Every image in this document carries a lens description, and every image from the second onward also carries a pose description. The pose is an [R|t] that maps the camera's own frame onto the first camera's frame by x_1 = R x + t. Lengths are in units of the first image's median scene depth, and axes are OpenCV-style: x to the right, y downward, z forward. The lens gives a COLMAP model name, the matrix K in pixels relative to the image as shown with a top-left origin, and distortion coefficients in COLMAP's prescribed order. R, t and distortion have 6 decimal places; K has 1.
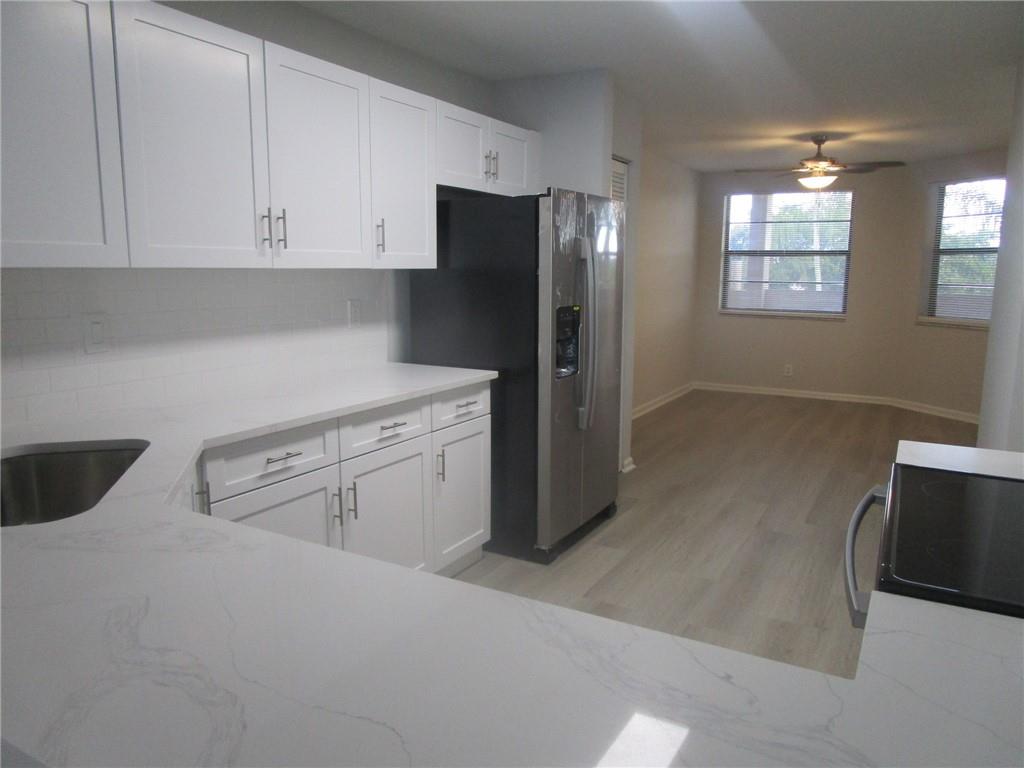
lens RADIAL K [[738.1, 0, 510.1], [0, 738.1, 382.3], [0, 0, 1]] dist [-0.018496, 0.001843]
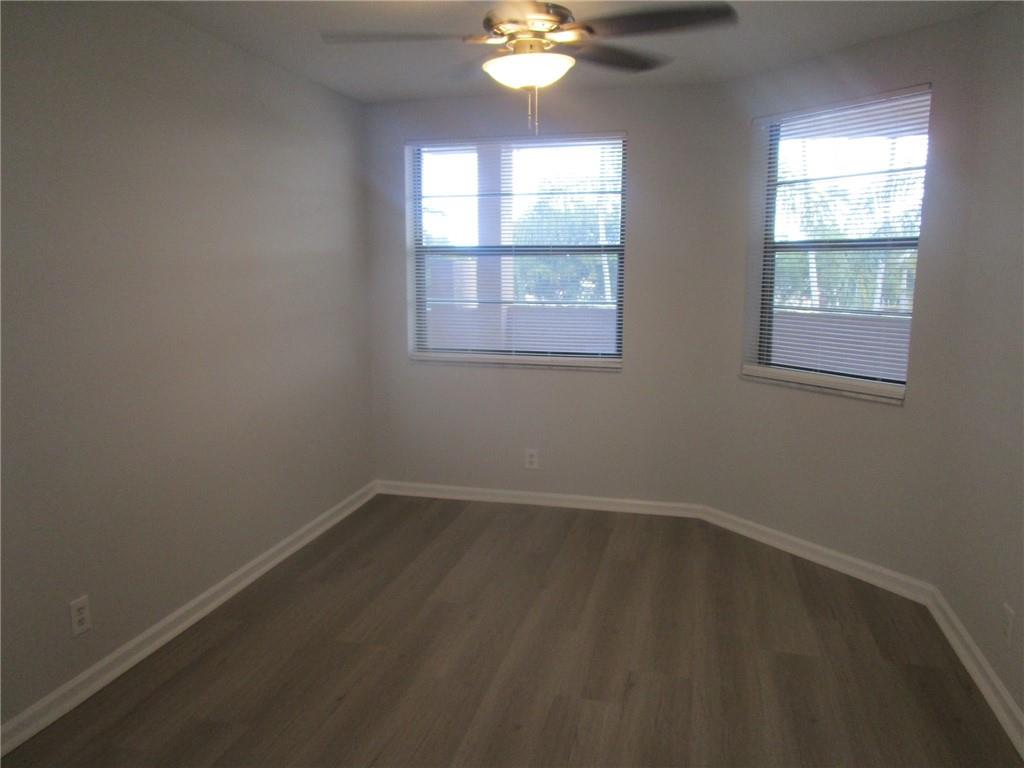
lens RADIAL K [[738.1, 0, 513.8], [0, 738.1, 383.9], [0, 0, 1]] dist [-0.018496, 0.001843]
pose [[0.965107, -0.049798, 0.257078, 0.248205], [0.048232, 0.998759, 0.012397, -0.090494], [-0.257376, 0.000435, 0.966311, 0.512157]]
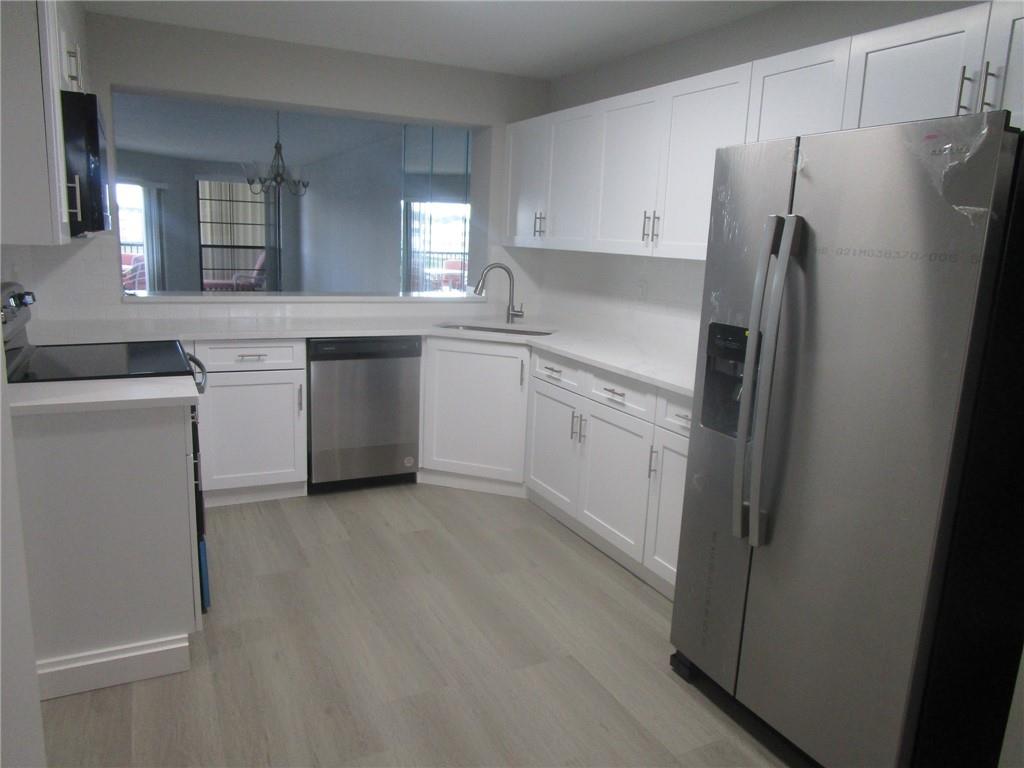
lens RADIAL K [[738.1, 0, 514.2], [0, 738.1, 384.3], [0, 0, 1]] dist [-0.018496, 0.001843]
pose [[-0.555827, 0.129822, -0.821098, 0.636368], [-0.178181, 0.946170, 0.270212, -0.172093], [0.811978, 0.296495, -0.502775, 1.048501]]
